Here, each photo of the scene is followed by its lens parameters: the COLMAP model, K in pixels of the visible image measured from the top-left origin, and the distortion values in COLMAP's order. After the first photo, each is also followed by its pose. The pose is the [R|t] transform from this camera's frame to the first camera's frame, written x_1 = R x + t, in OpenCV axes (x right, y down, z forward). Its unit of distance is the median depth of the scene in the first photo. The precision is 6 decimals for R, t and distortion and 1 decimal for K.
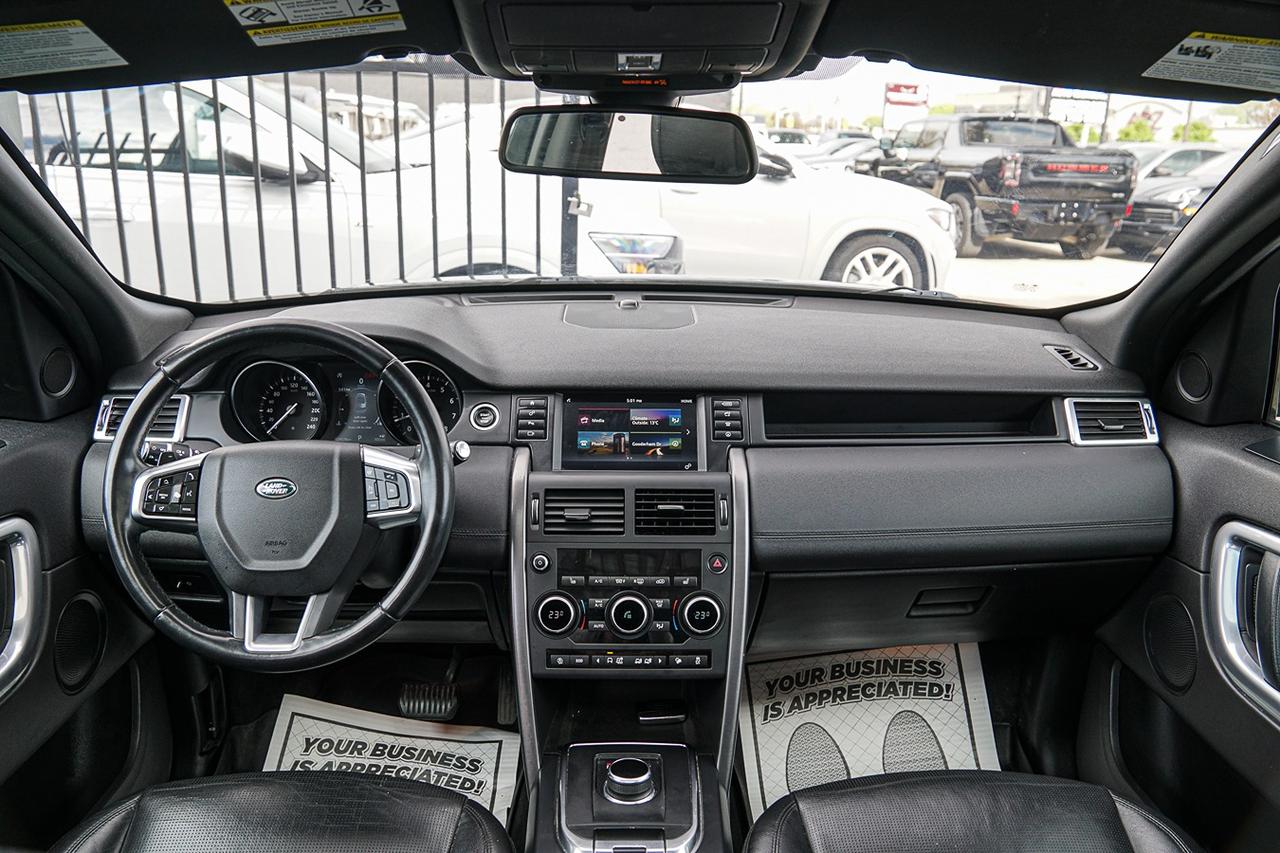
lens RADIAL K [[1002.3, 0, 638.6], [0, 1002.3, 429.3], [0, 0, 1]] dist [-0.126278, 0.079877]
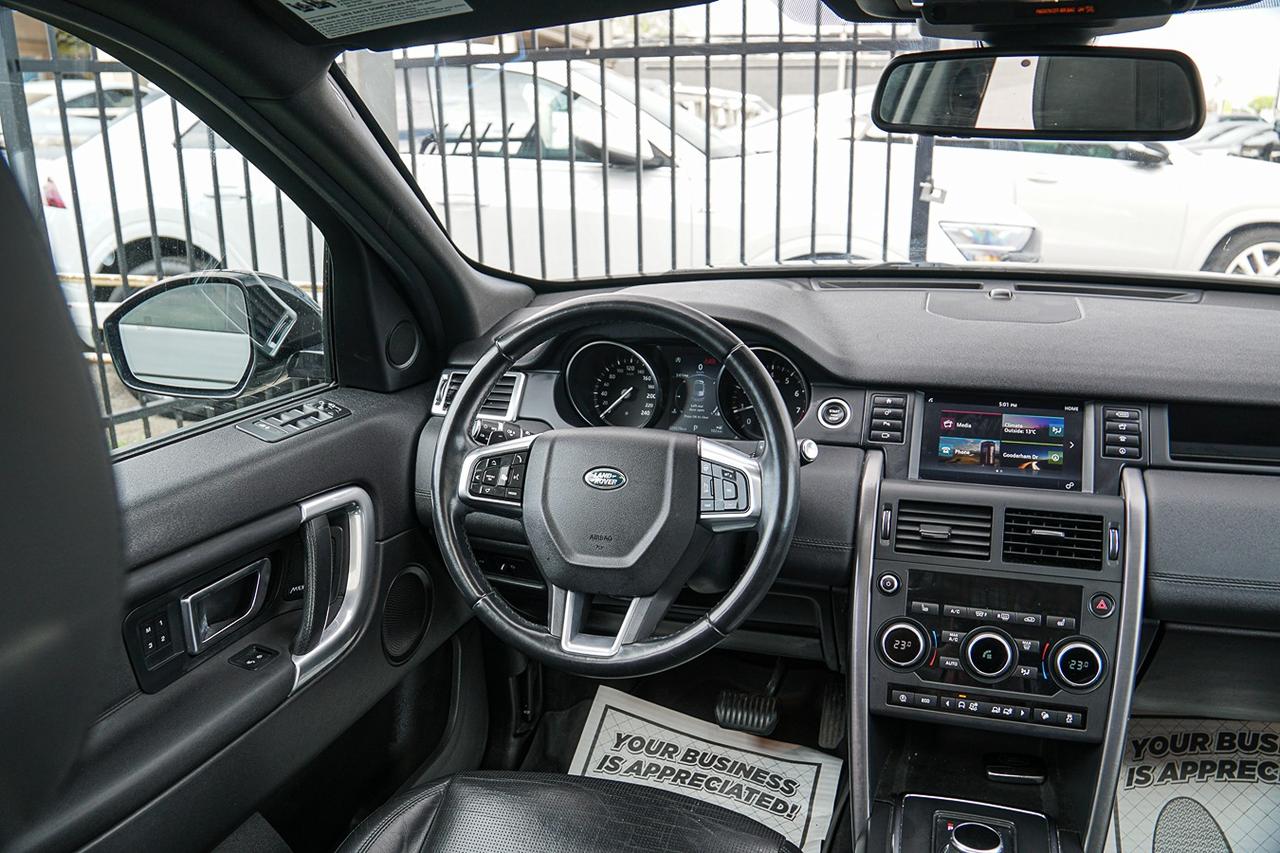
lens RADIAL K [[1002.3, 0, 646.6], [0, 1002.3, 425.2], [0, 0, 1]] dist [-0.126278, 0.079877]
pose [[0.948633, 0.059693, -0.310696, -0.035022], [-0.058868, 0.998193, 0.012041, -0.002774], [0.310853, 0.006867, 0.950433, 0.099485]]
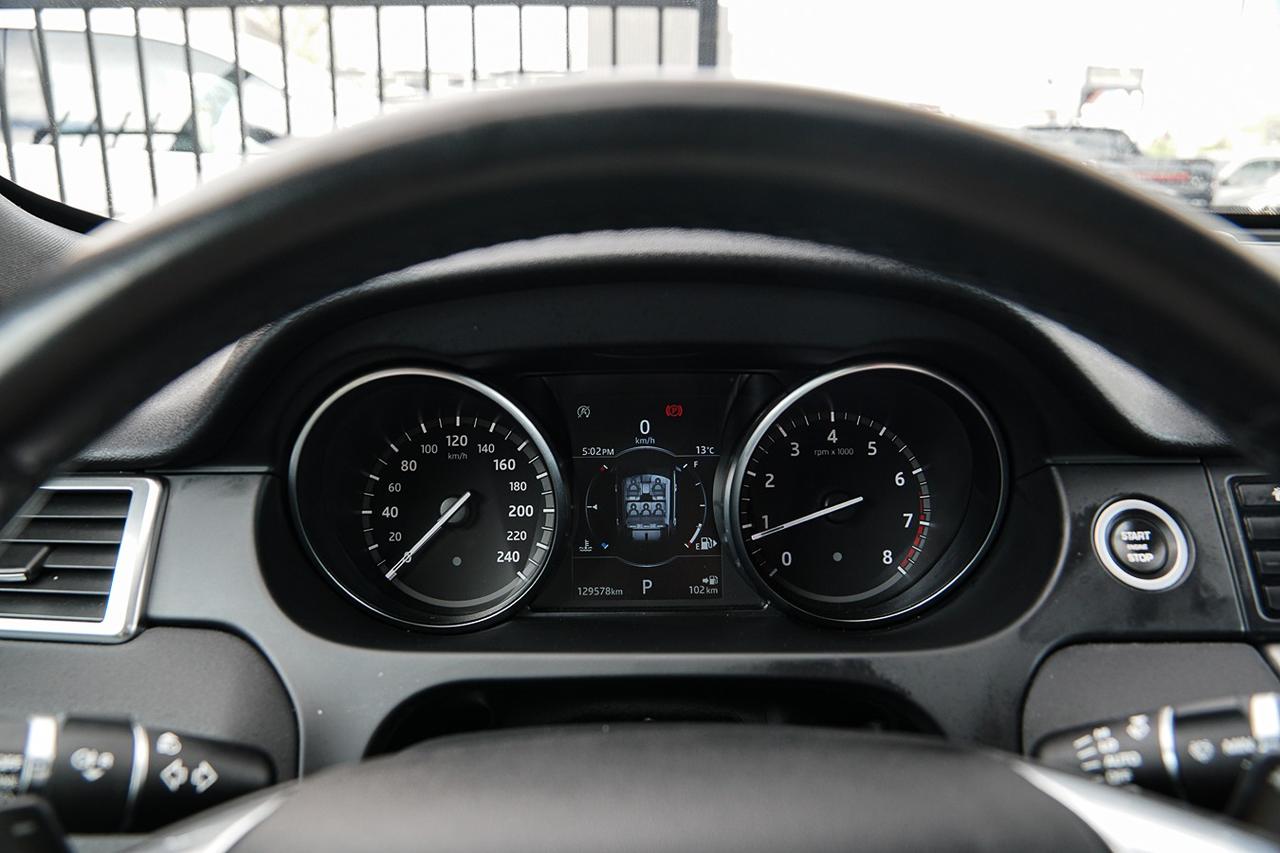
lens RADIAL K [[1002.3, 0, 636.9], [0, 1002.3, 427.5], [0, 0, 1]] dist [-0.126278, 0.079877]
pose [[0.999704, -0.013871, -0.019974, -0.300718], [0.013199, 0.999356, -0.033382, -0.039690], [0.020424, 0.033108, 0.999243, 0.694351]]
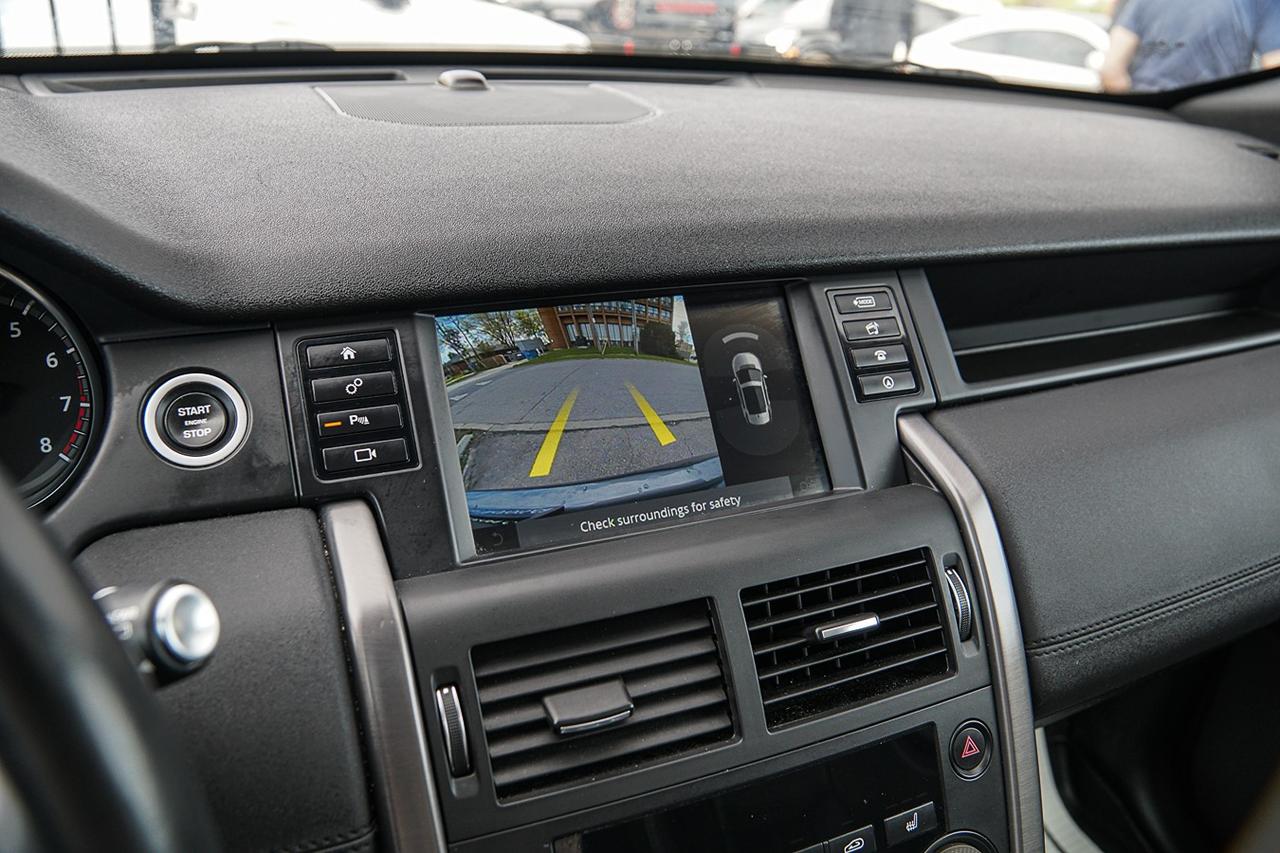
lens RADIAL K [[1002.3, 0, 628.8], [0, 1002.3, 427.9], [0, 0, 1]] dist [-0.126278, 0.079877]
pose [[0.921170, -0.132210, 0.366015, -0.141843], [0.082427, 0.985469, 0.148517, -0.041876], [-0.380332, -0.106640, 0.918681, 0.680434]]
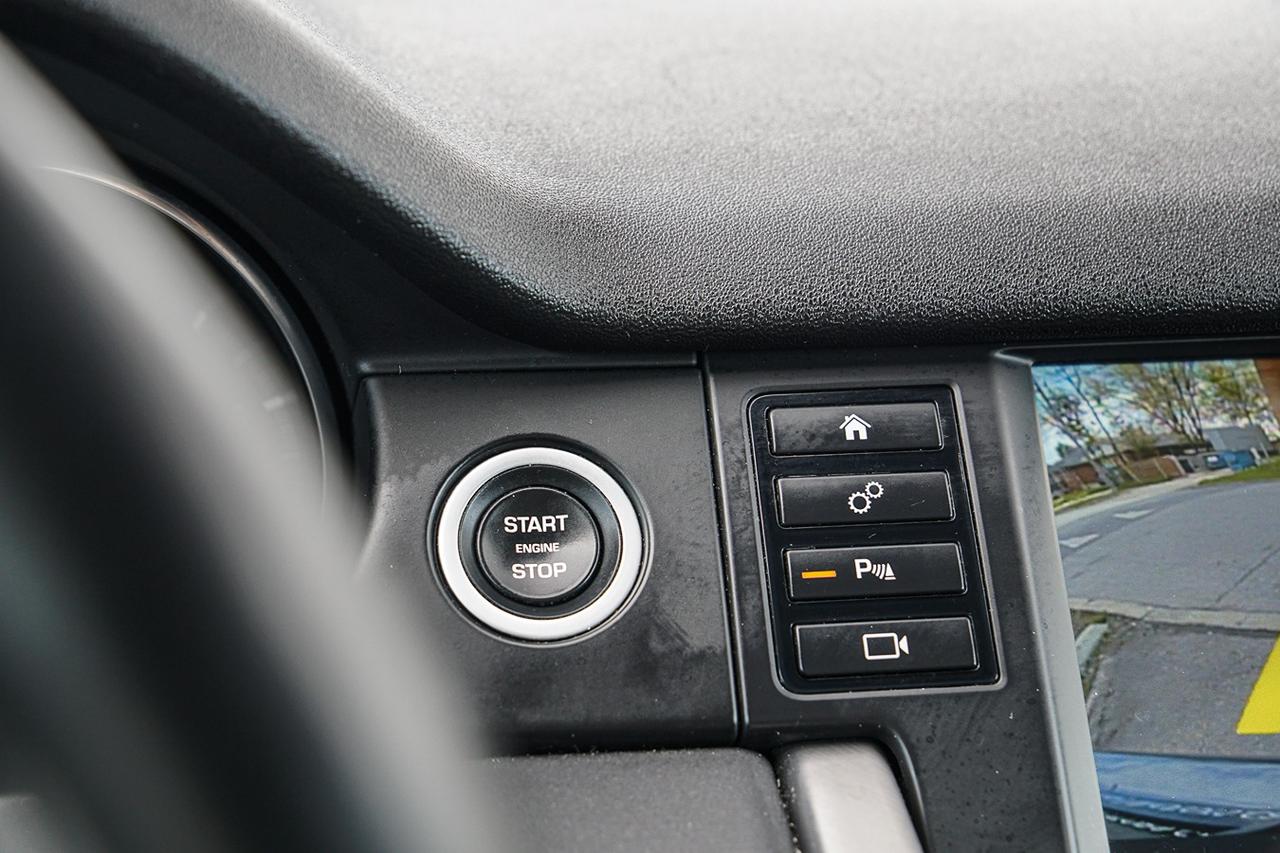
lens RADIAL K [[1854.9, 0, 634.6], [0, 1854.9, 428.0], [0, 0, 1]] dist [0.103189, 0.000000]
pose [[0.992272, -0.039373, 0.117670, -0.170160], [0.038758, 0.999220, 0.007510, -0.029372], [-0.117874, -0.002891, 0.993024, 0.733445]]
